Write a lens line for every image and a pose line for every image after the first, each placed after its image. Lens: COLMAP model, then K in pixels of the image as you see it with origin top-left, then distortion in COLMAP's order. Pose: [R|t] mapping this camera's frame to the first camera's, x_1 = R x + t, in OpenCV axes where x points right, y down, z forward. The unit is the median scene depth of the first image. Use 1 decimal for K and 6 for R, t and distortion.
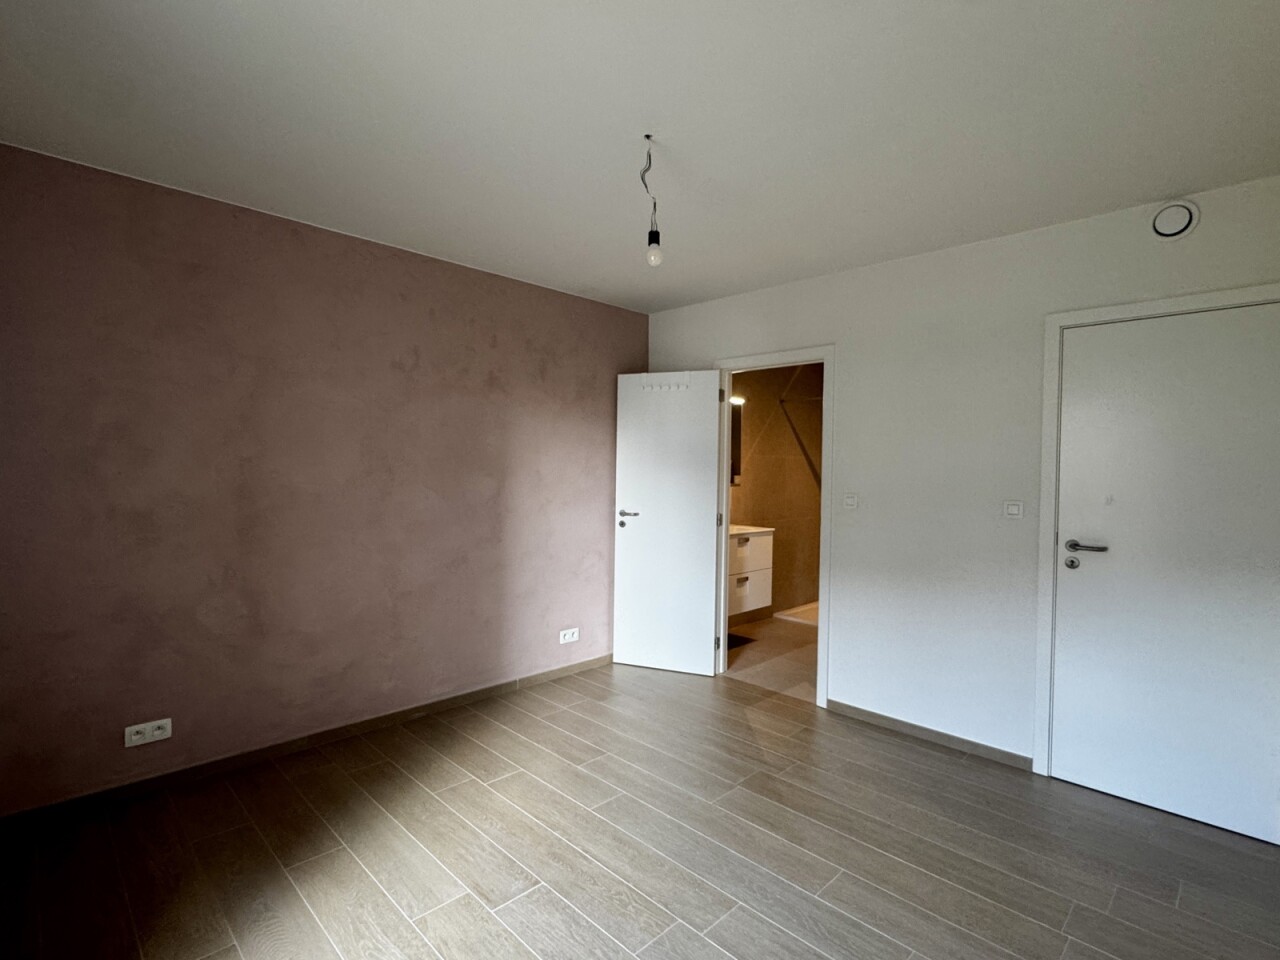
lens RADIAL K [[512.0, 0, 640.0], [0, 512.0, 480.0], [0, 0, 1]] dist [-0.001366, 0.000067]
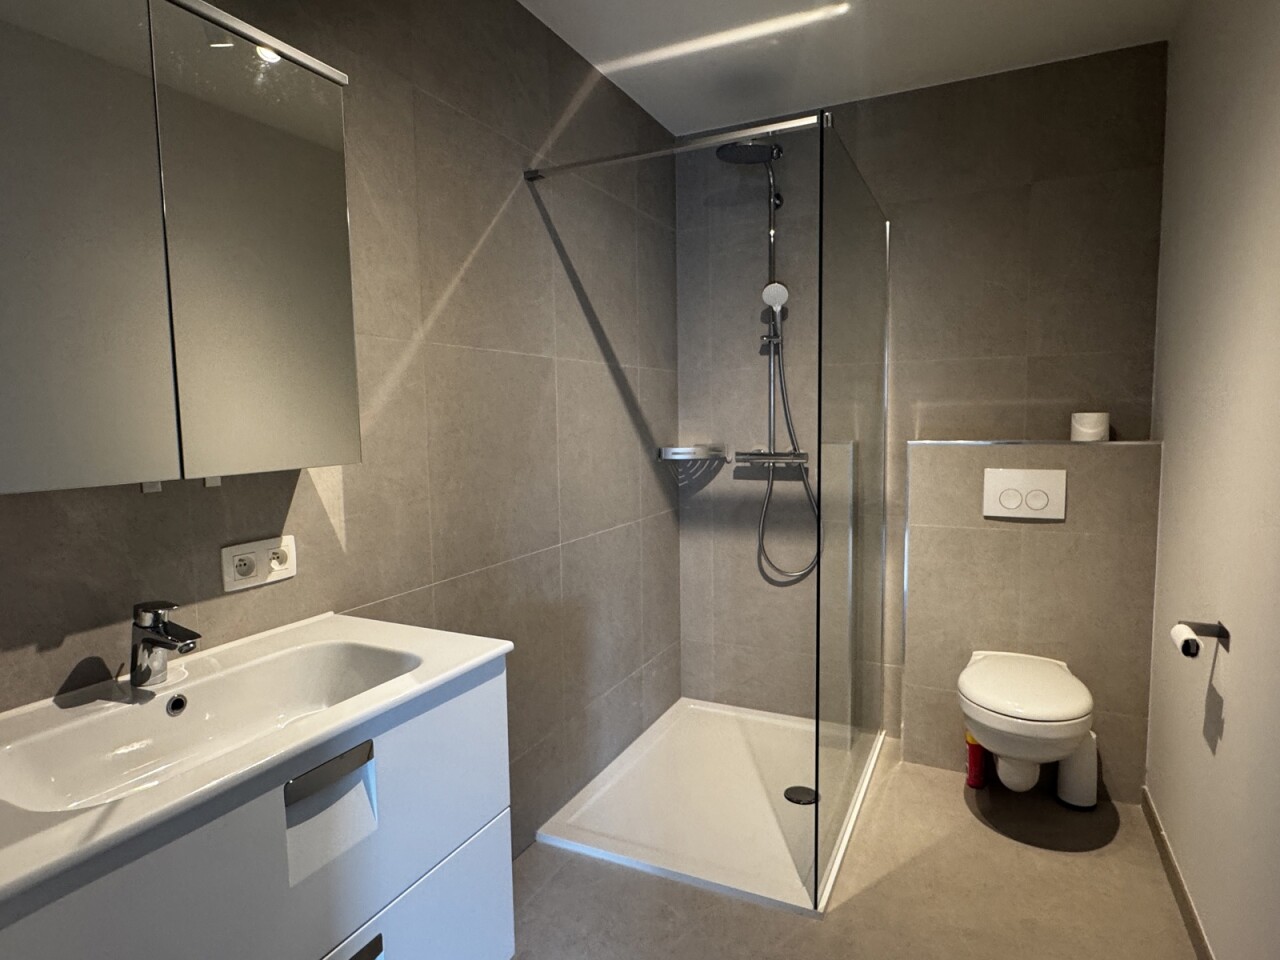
lens RADIAL K [[726.6, 0, 647.5], [0, 726.6, 482.7], [0, 0, 1]] dist [0.004528, -0.011541]
pose [[0.925137, -0.065109, 0.374009, 0.174422], [0.034484, 0.995523, 0.088007, -0.004426], [-0.378064, -0.068521, 0.923240, 0.586293]]
